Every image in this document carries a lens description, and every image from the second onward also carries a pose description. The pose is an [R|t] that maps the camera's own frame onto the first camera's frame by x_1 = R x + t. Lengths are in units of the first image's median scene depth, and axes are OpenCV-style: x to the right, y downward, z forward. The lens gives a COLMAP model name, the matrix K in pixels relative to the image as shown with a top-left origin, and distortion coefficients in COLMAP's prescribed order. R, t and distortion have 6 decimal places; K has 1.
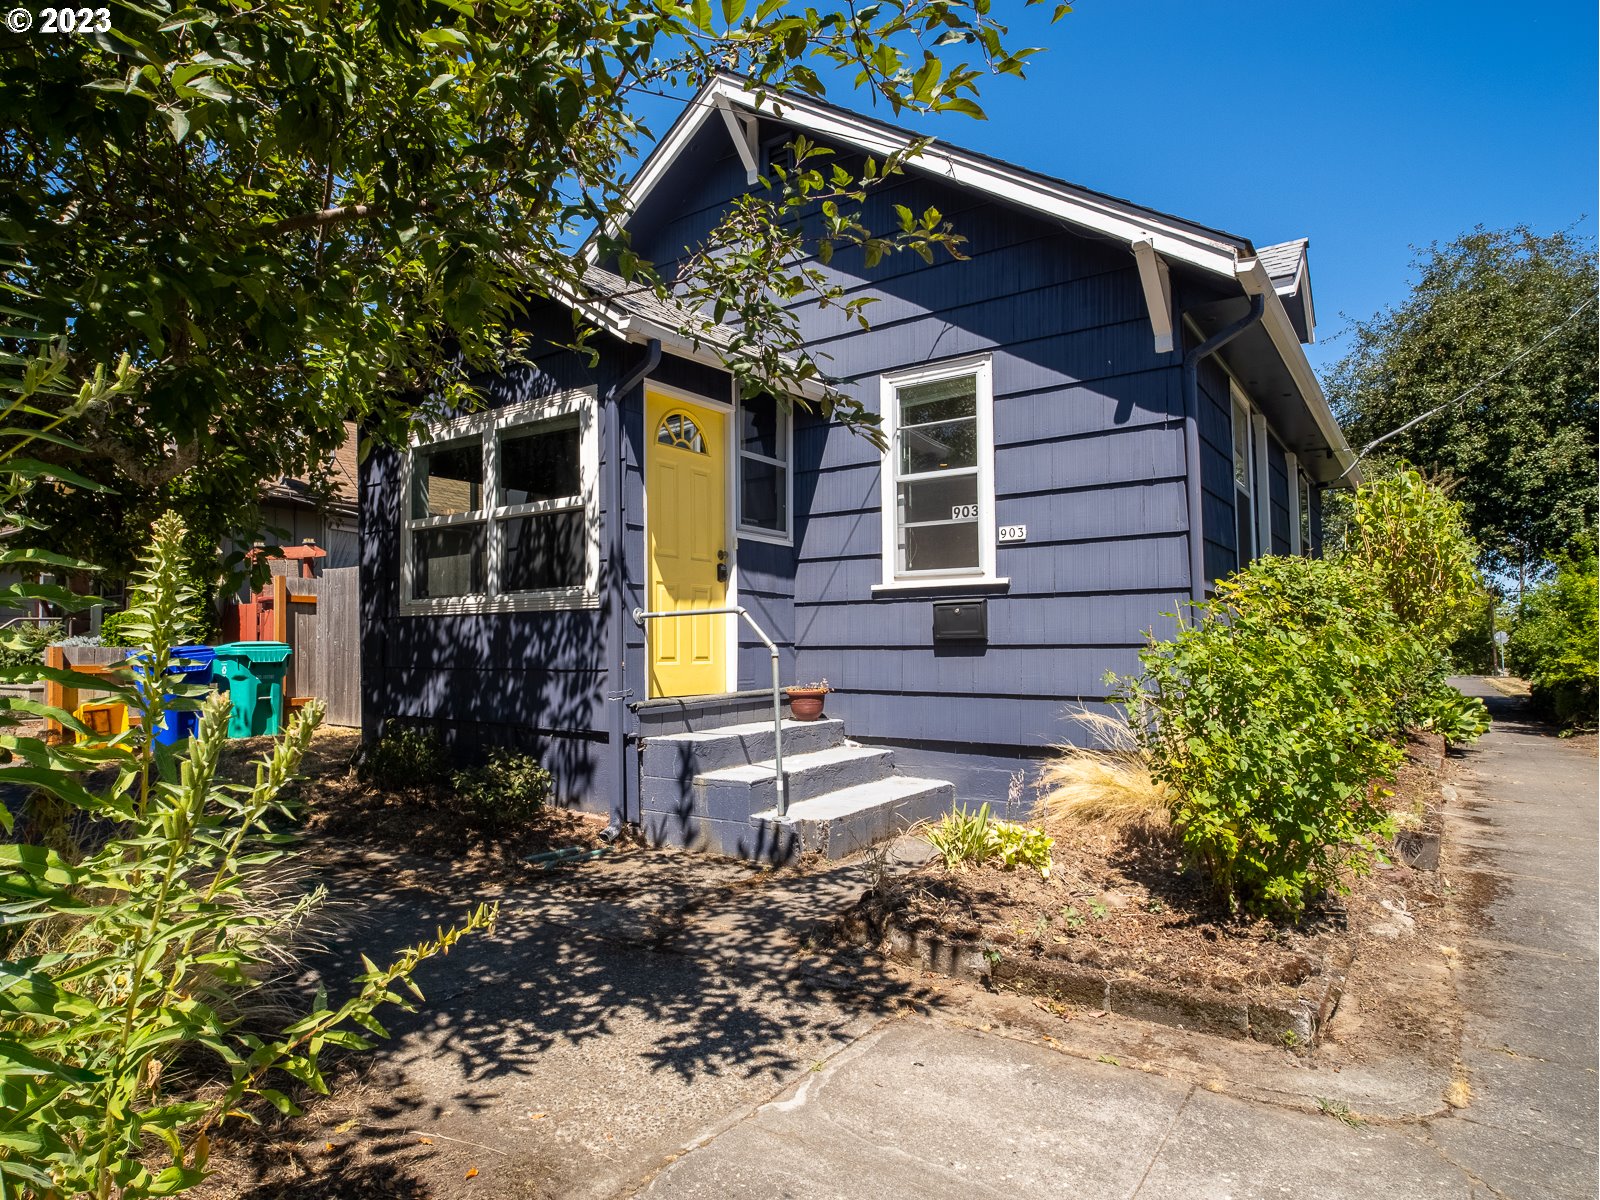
lens RADIAL K [[934.9, 0, 745.6], [0, 934.9, 560.1], [0, 0, 1]] dist [-0.001837, -0.000064]
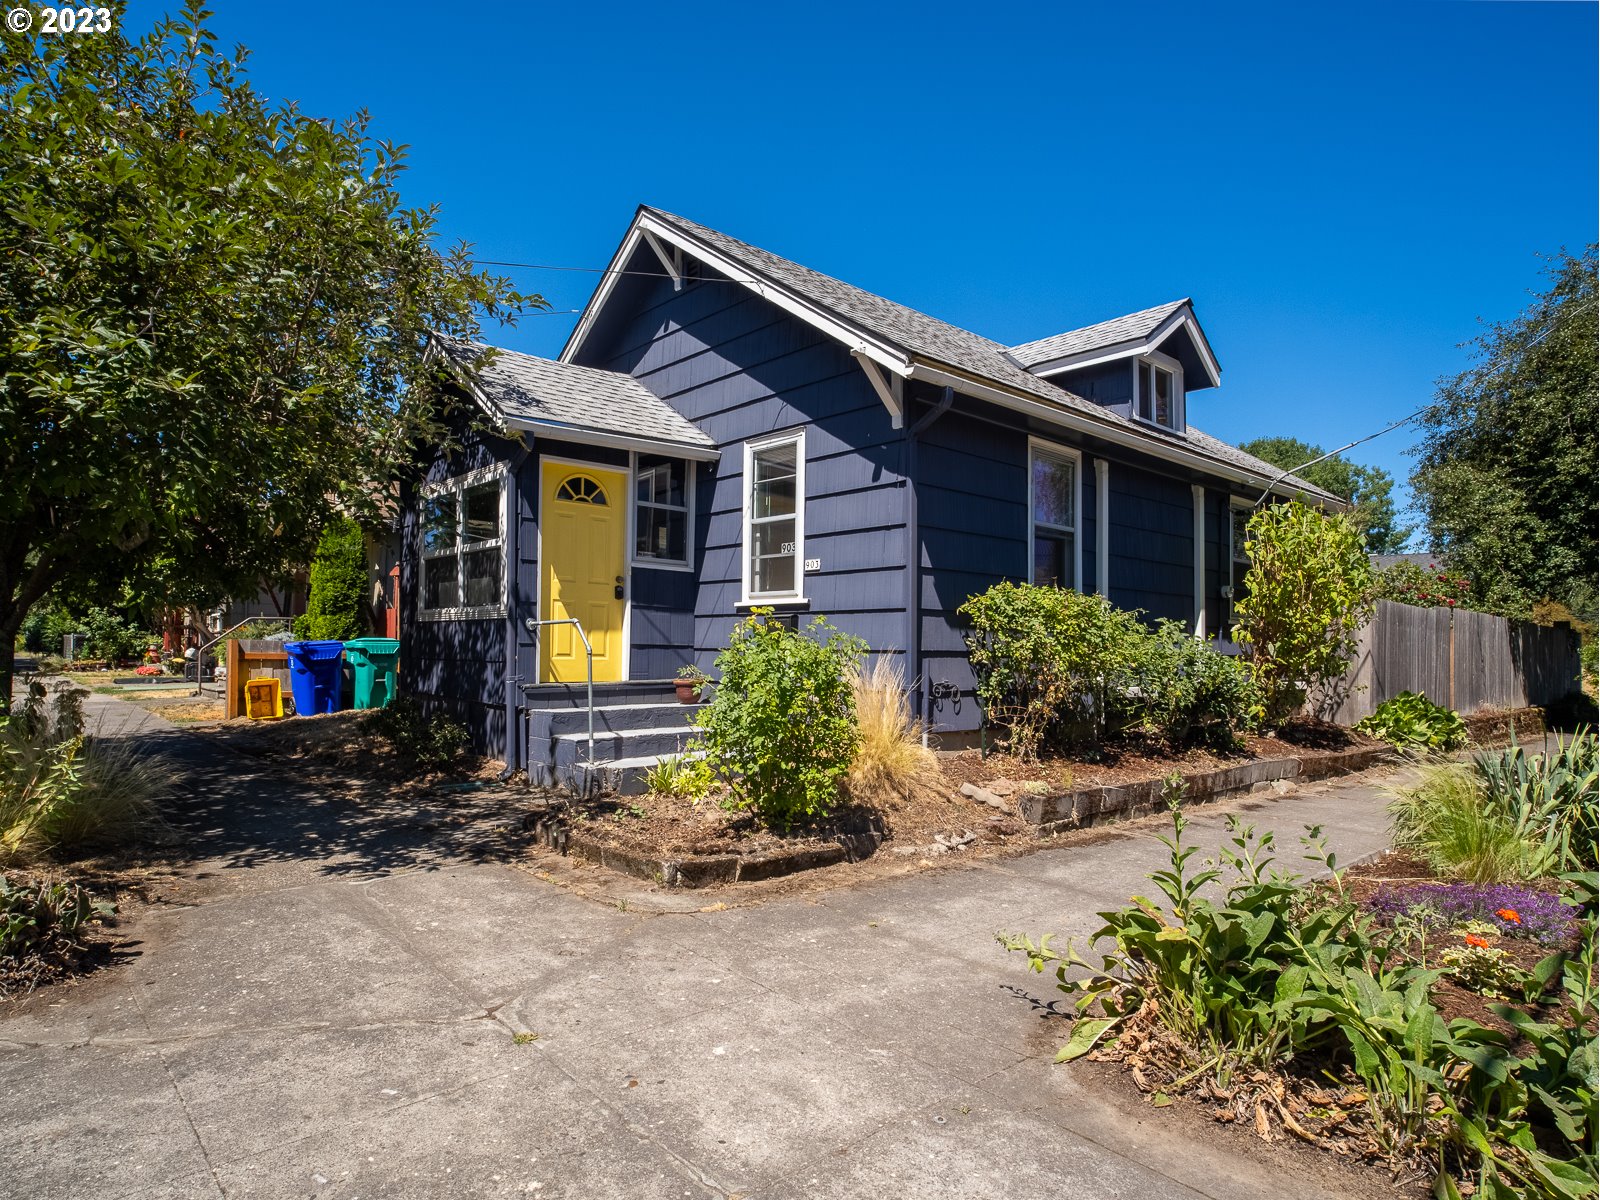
lens RADIAL K [[878.2, 0, 785.7], [0, 878.2, 586.6], [0, 0, 1]] dist [0.000205, -0.002510]
pose [[0.985298, 0.005414, -0.170756, 0.444078], [-0.001642, 0.999752, 0.022223, -0.024515], [0.170834, -0.021616, 0.985063, -0.216379]]
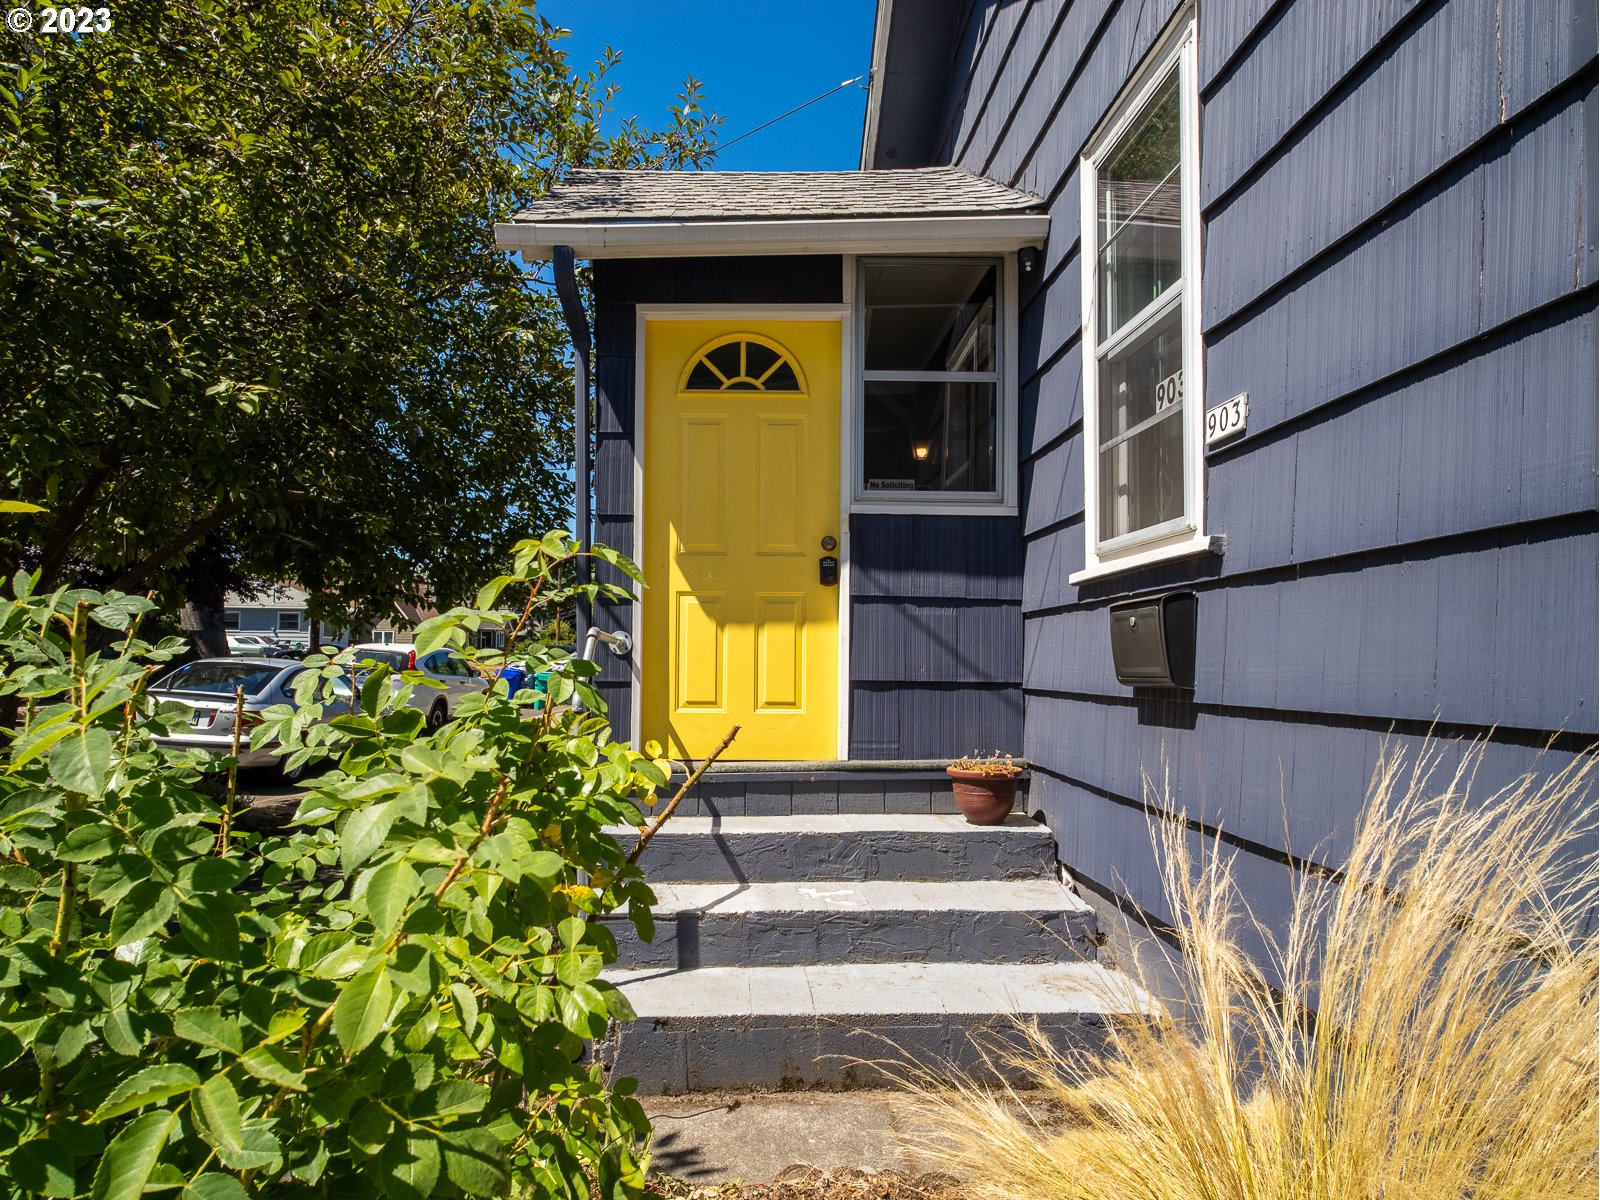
lens RADIAL K [[936.6, 0, 760.8], [0, 936.6, 604.1], [0, 0, 1]] dist [-0.002305, -0.001039]
pose [[0.633487, -0.045719, -0.772401, 0.449379], [0.066192, 0.997795, -0.004773, 0.036740], [0.770917, -0.048103, 0.635117, 0.574216]]
